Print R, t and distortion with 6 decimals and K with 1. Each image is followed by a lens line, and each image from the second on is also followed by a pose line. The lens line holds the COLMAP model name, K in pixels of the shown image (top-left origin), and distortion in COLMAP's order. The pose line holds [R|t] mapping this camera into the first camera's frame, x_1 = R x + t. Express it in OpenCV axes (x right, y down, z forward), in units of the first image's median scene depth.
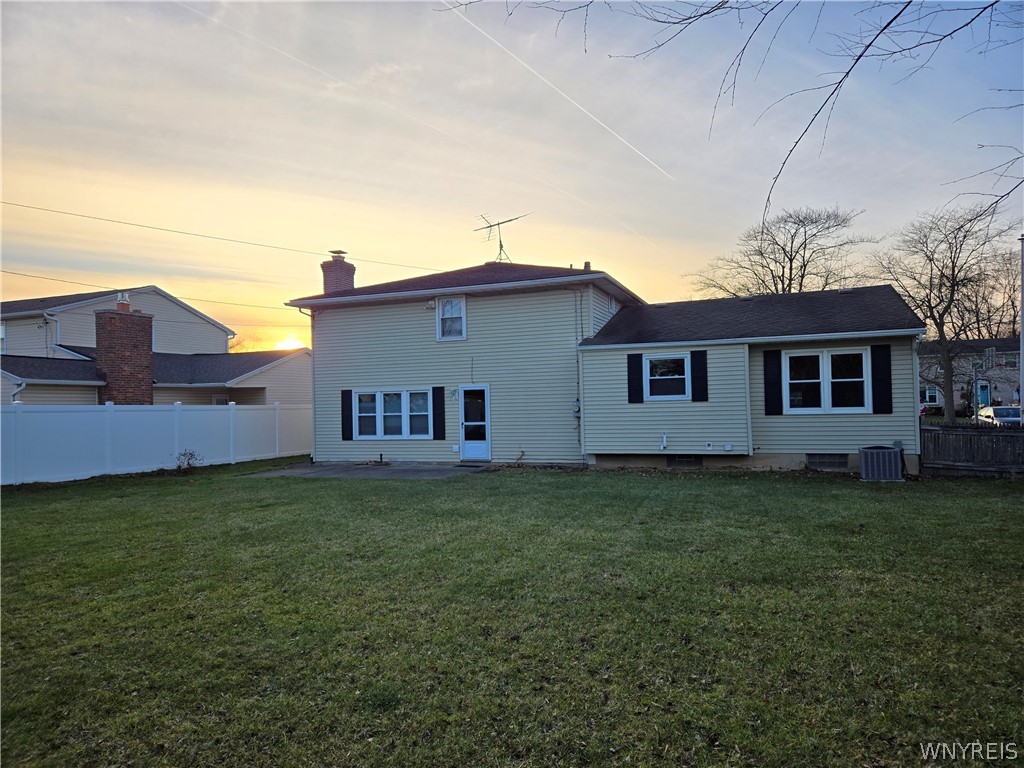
lens RADIAL K [[663.6, 0, 507.8], [0, 663.6, 390.4], [0, 0, 1]] dist [0.048341, 0.000172]
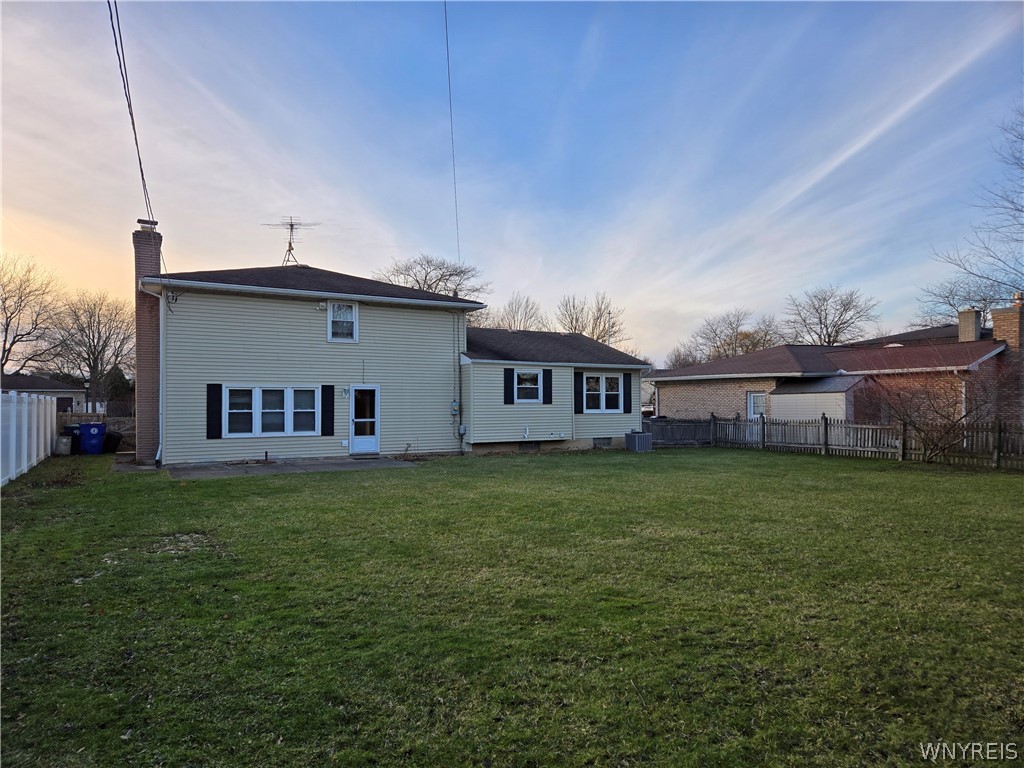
lens RADIAL K [[663.6, 0, 507.8], [0, 663.6, 390.4], [0, 0, 1]] dist [0.048341, 0.000172]
pose [[0.651049, 0.035907, 0.758186, -0.738225], [-0.029768, 0.999320, -0.021765, 0.017834], [-0.758452, -0.008399, 0.651675, 0.101411]]
